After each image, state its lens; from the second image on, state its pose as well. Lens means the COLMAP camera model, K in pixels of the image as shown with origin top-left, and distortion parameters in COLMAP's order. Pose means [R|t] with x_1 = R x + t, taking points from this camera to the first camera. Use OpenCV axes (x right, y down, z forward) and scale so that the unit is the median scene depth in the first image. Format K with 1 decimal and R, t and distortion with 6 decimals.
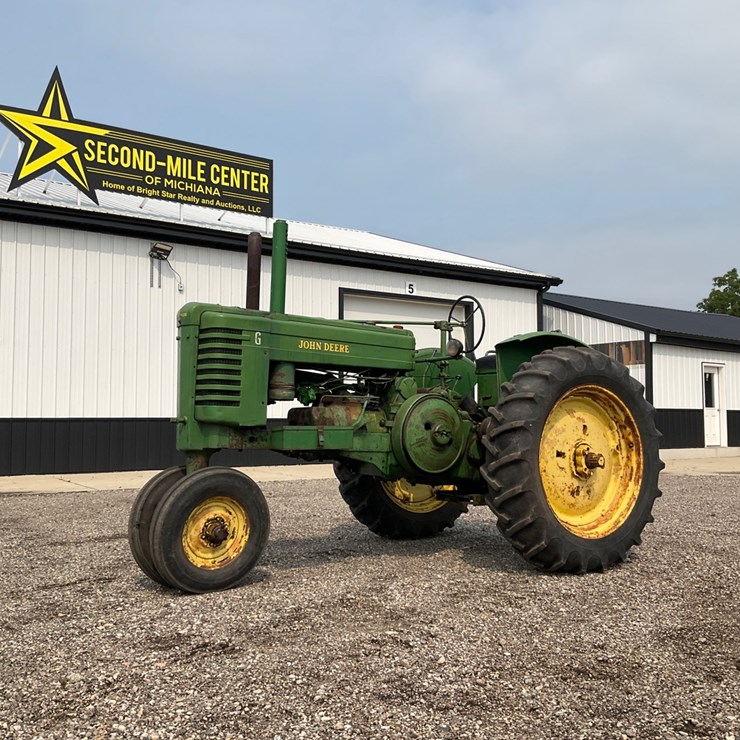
lens RADIAL K [[816.3, 0, 370.0], [0, 816.3, 370.0], [0, 0, 1]] dist [0.123301, -0.286549]
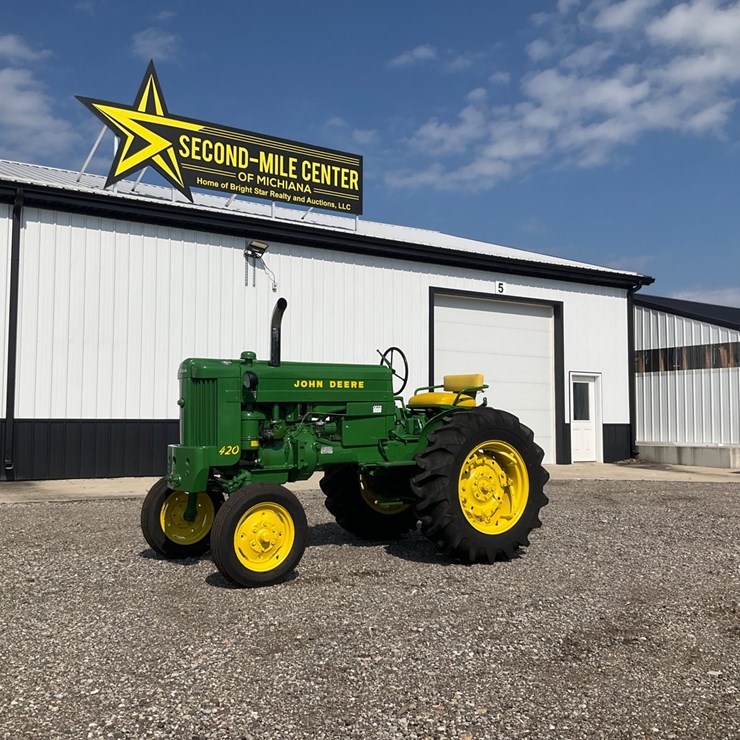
lens RADIAL K [[816.3, 0, 370.0], [0, 816.3, 370.0], [0, 0, 1]] dist [0.123301, -0.286549]
pose [[0.999103, 0.003206, -0.042228, -0.073186], [-0.003407, 0.999983, -0.004691, 0.002918], [0.042212, 0.004831, 0.999097, 0.032042]]
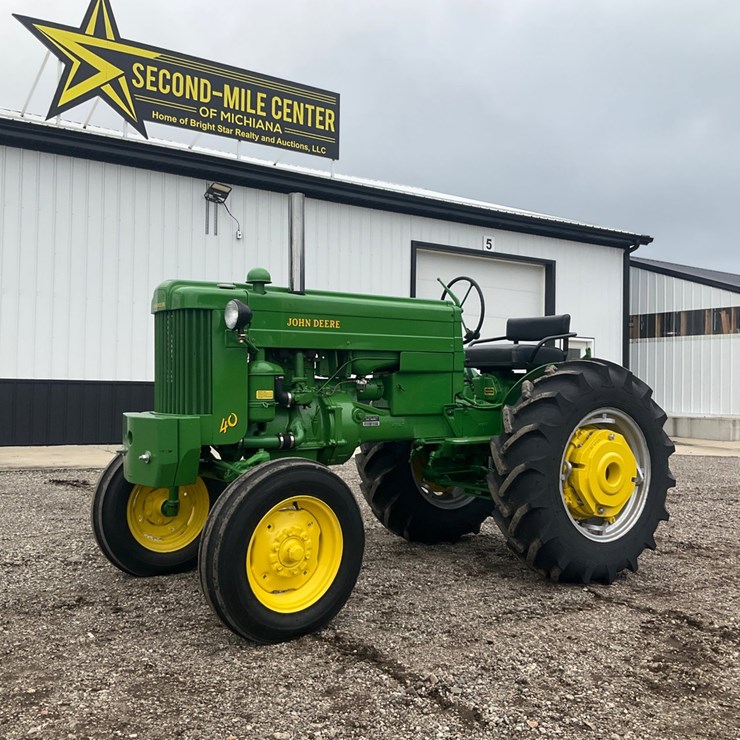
lens RADIAL K [[816.3, 0, 370.0], [0, 816.3, 370.0], [0, 0, 1]] dist [0.123301, -0.286549]
pose [[0.999591, 0.016104, -0.023632, -0.065086], [-0.015338, 0.999362, 0.032261, 0.012474], [0.024136, -0.031885, 0.999200, 0.117088]]
